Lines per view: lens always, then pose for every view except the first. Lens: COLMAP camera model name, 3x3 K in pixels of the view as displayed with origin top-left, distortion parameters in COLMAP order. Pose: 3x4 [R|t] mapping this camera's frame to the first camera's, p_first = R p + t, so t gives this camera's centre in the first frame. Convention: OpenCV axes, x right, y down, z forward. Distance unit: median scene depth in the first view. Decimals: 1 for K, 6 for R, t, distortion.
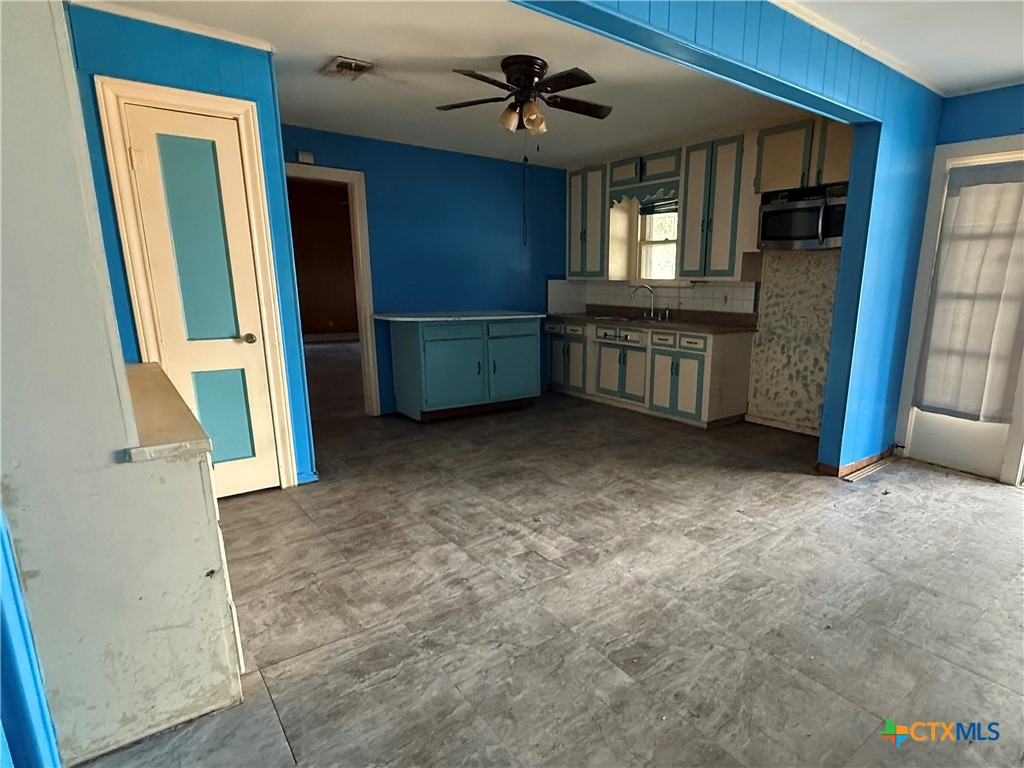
lens RADIAL K [[569.9, 0, 571.6], [0, 569.9, 411.4], [0, 0, 1]] dist [-0.000890, -0.001751]
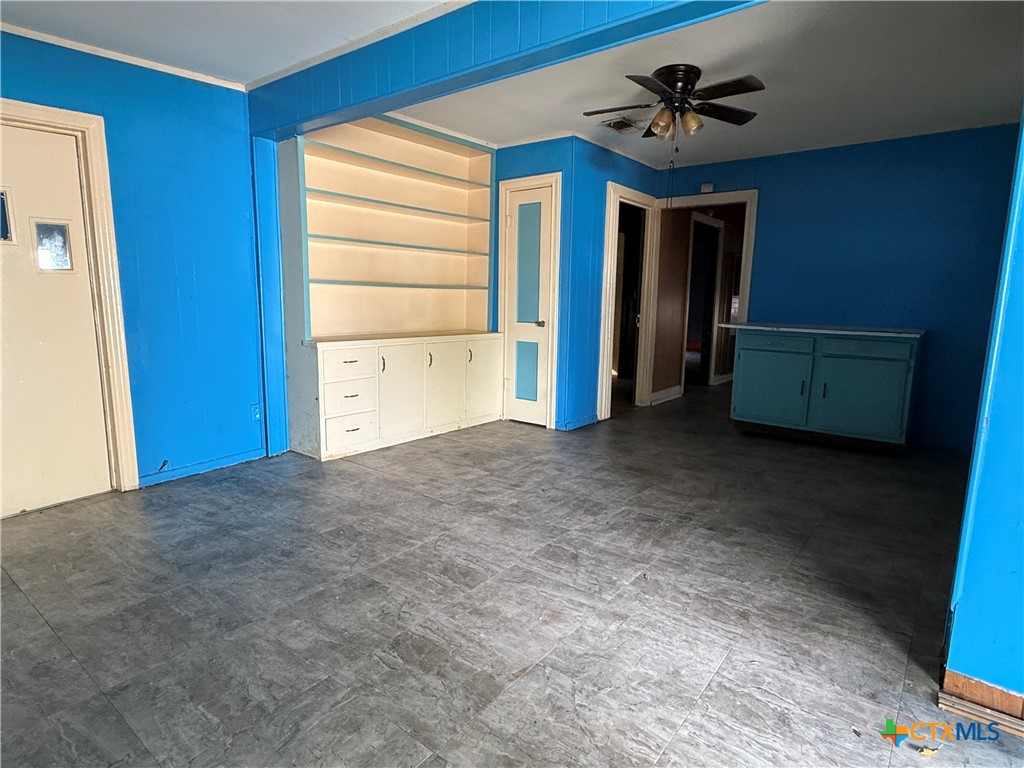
lens RADIAL K [[561.4, 0, 513.1], [0, 561.4, 385.9], [0, 0, 1]] dist [-0.002040, 0.000616]
pose [[0.219193, 0.150018, -0.964079, 0.922279], [-0.230453, 0.968111, 0.098249, -0.098813], [0.948075, 0.200639, 0.246775, 0.596205]]
